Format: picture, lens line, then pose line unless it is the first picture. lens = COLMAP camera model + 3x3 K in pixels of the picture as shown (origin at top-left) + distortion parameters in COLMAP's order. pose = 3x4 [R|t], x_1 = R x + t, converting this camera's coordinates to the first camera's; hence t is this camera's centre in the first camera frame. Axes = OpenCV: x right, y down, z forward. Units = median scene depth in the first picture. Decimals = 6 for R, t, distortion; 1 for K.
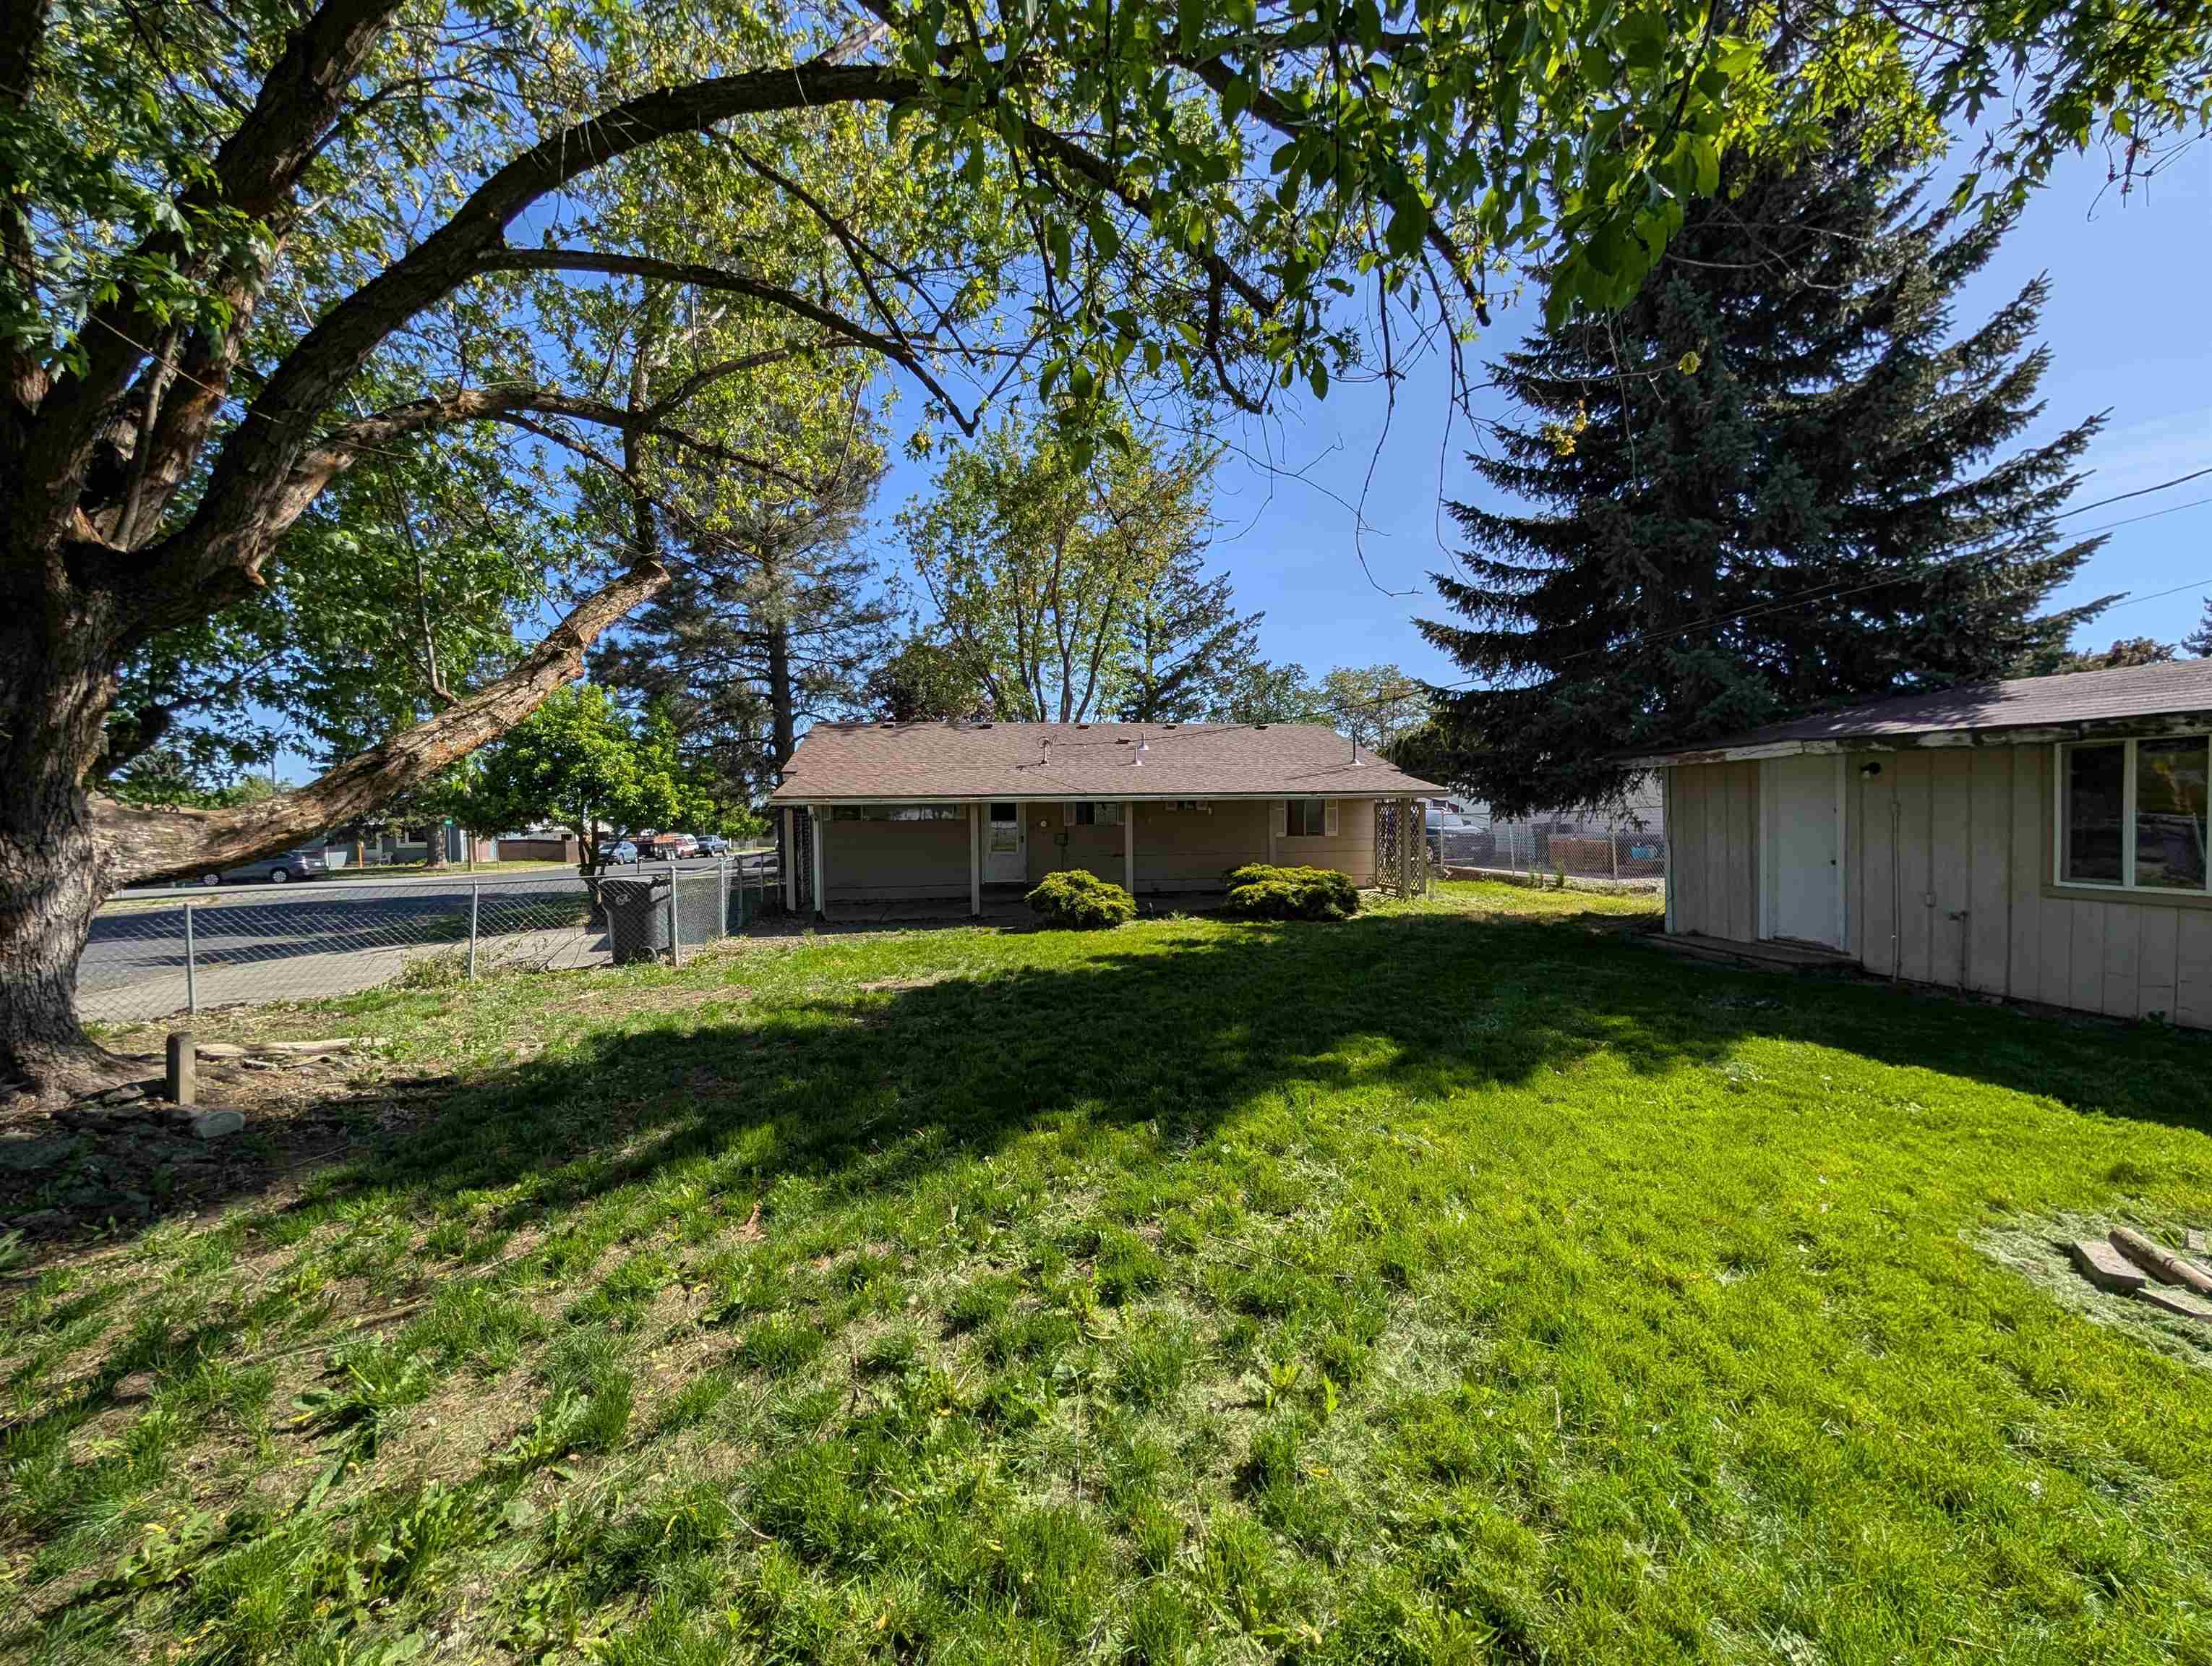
lens RADIAL K [[830.0, 0, 1099.4], [0, 830.0, 838.6], [0, 0, 1]] dist [-0.001280, 0.000130]
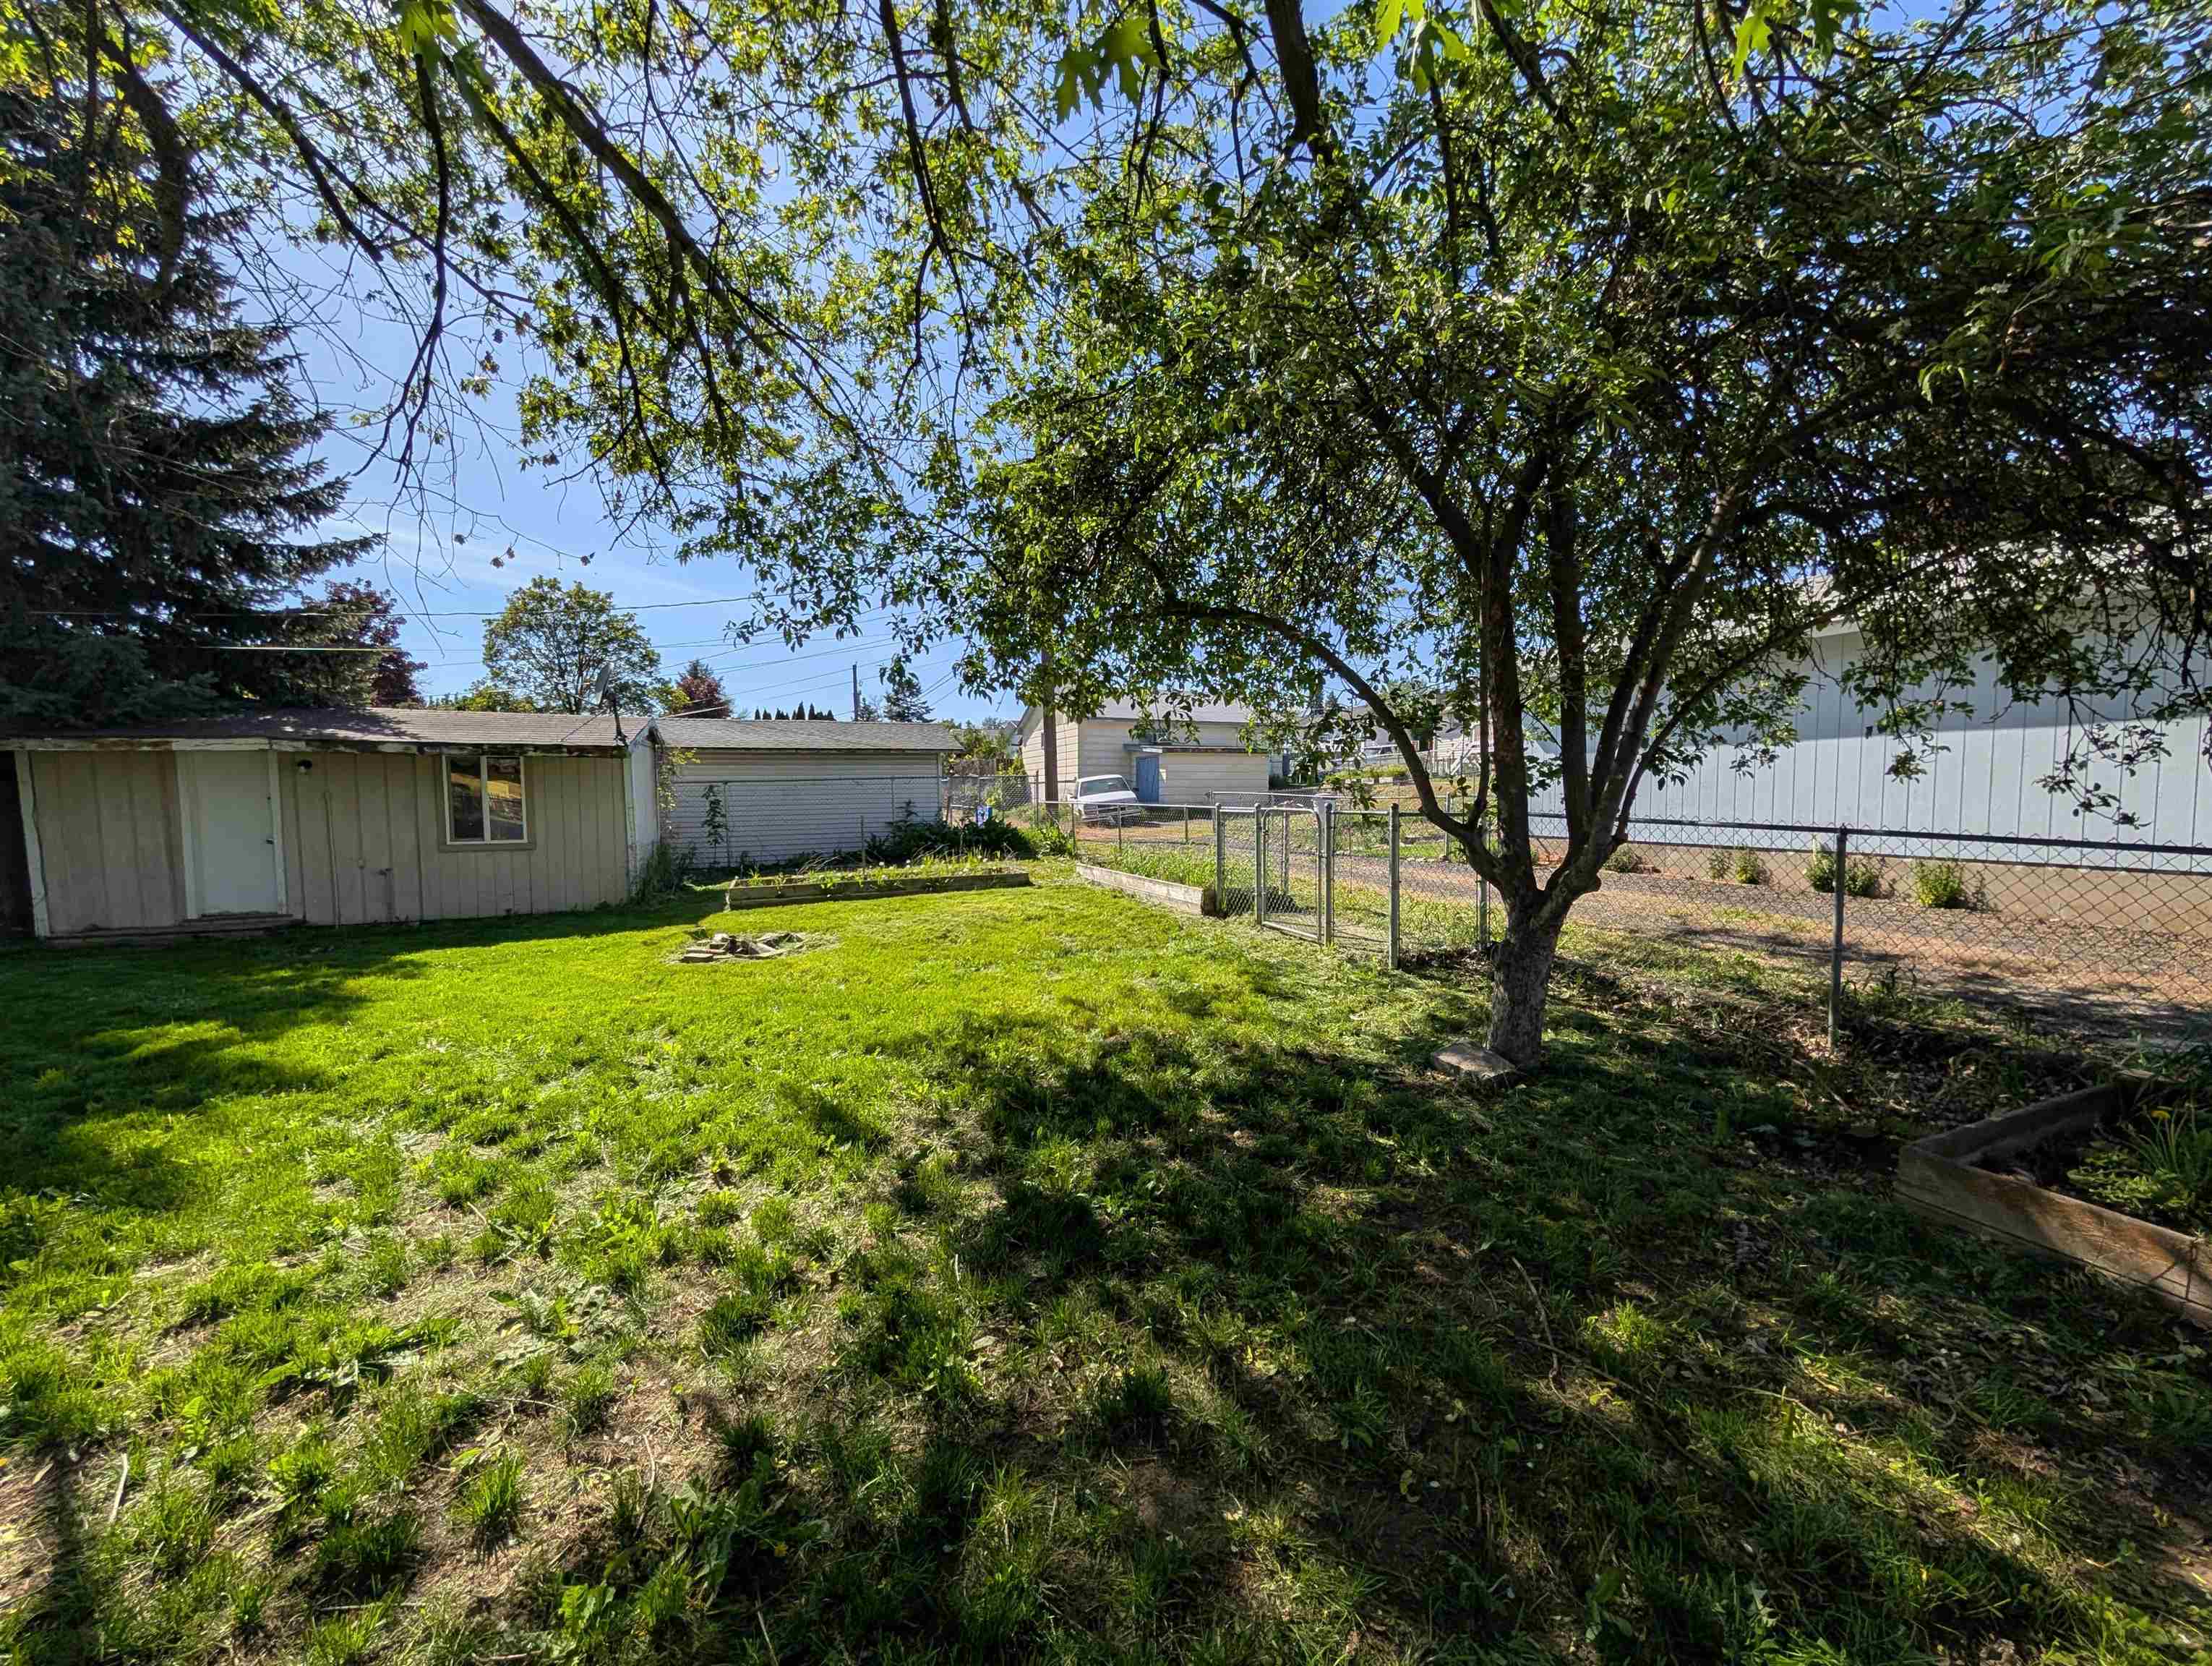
lens RADIAL K [[829.8, 0, 1108.3], [0, 829.8, 838.9], [0, 0, 1]] dist [-0.002176, 0.000555]
pose [[-0.232971, -0.036994, 0.971780, -0.379446], [0.042813, 0.997917, 0.048253, 0.012884], [-0.971541, 0.052846, -0.230902, 0.067340]]
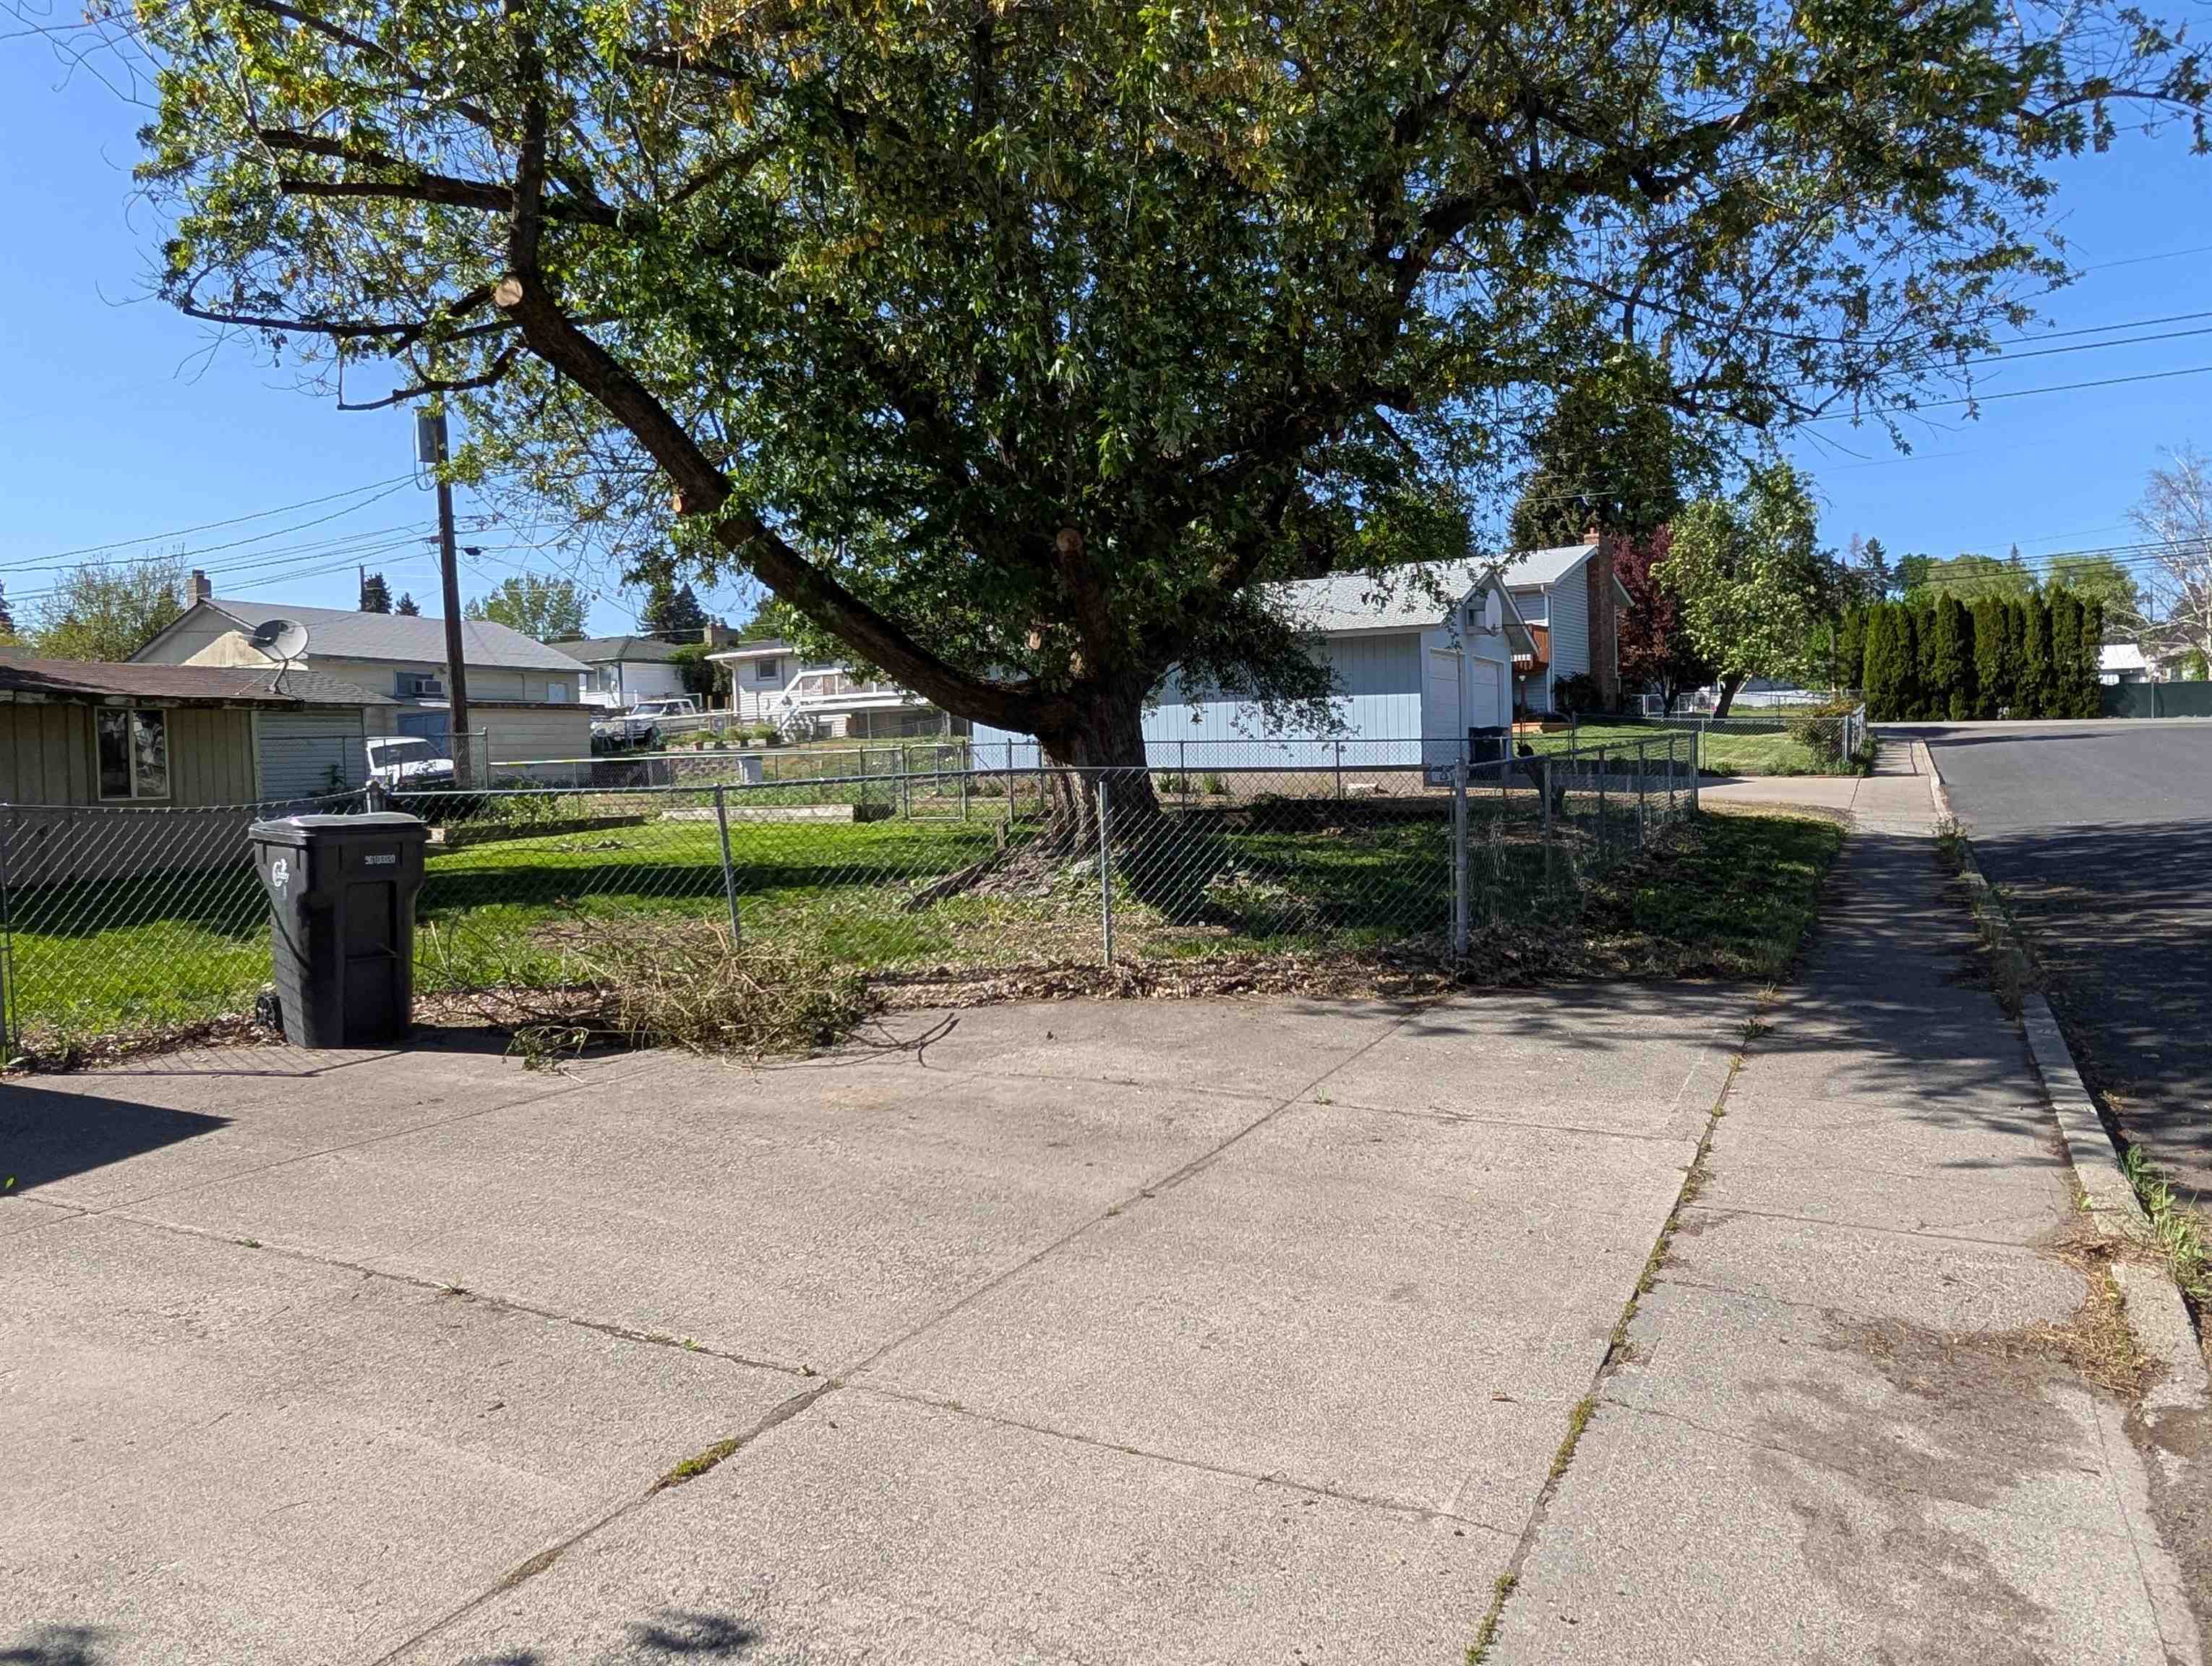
lens RADIAL K [[1556.5, 0, 1152.6], [0, 1556.5, 821.5], [0, 0, 1]] dist [-0.001450, 0.002399]
pose [[-0.826623, 0.017897, 0.562471, -1.114416], [0.060962, 0.996460, 0.057885, 0.025492], [-0.559444, 0.082138, -0.824788, 1.227288]]
